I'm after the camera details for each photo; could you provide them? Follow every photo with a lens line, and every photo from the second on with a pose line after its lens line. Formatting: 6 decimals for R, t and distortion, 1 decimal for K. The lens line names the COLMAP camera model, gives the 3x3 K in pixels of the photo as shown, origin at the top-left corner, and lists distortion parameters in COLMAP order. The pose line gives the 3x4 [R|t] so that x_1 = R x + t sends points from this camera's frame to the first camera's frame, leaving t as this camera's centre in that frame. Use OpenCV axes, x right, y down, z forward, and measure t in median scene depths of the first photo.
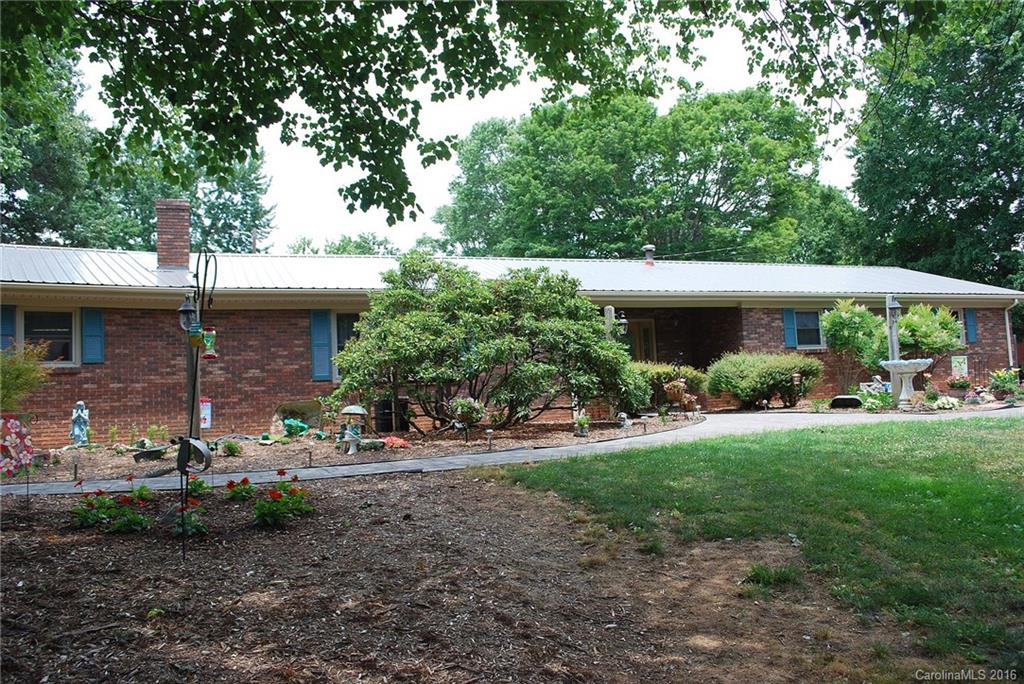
lens RADIAL K [[812.3, 0, 512.2], [0, 812.3, 339.8], [0, 0, 1]] dist [-0.079620, 0.005726]
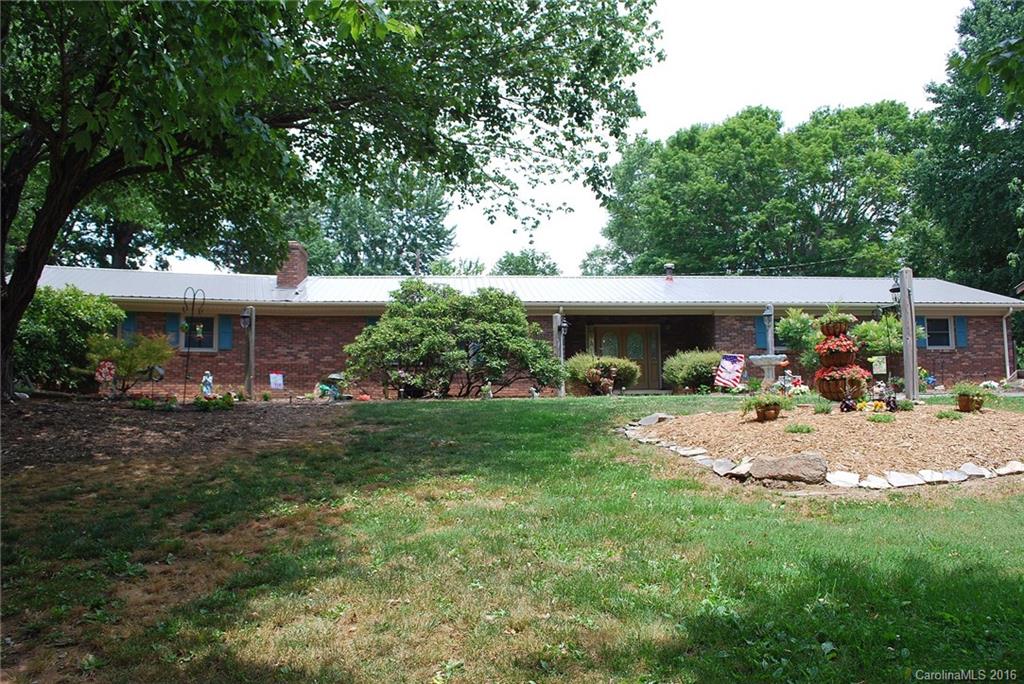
lens RADIAL K [[812.3, 0, 511.4], [0, 812.3, 339.0], [0, 0, 1]] dist [-0.079620, 0.005726]
pose [[0.958809, 0.009919, -0.283880, 0.333664], [-0.012945, 0.999878, -0.008788, 0.010812], [0.283758, 0.012101, 0.958820, -0.260891]]
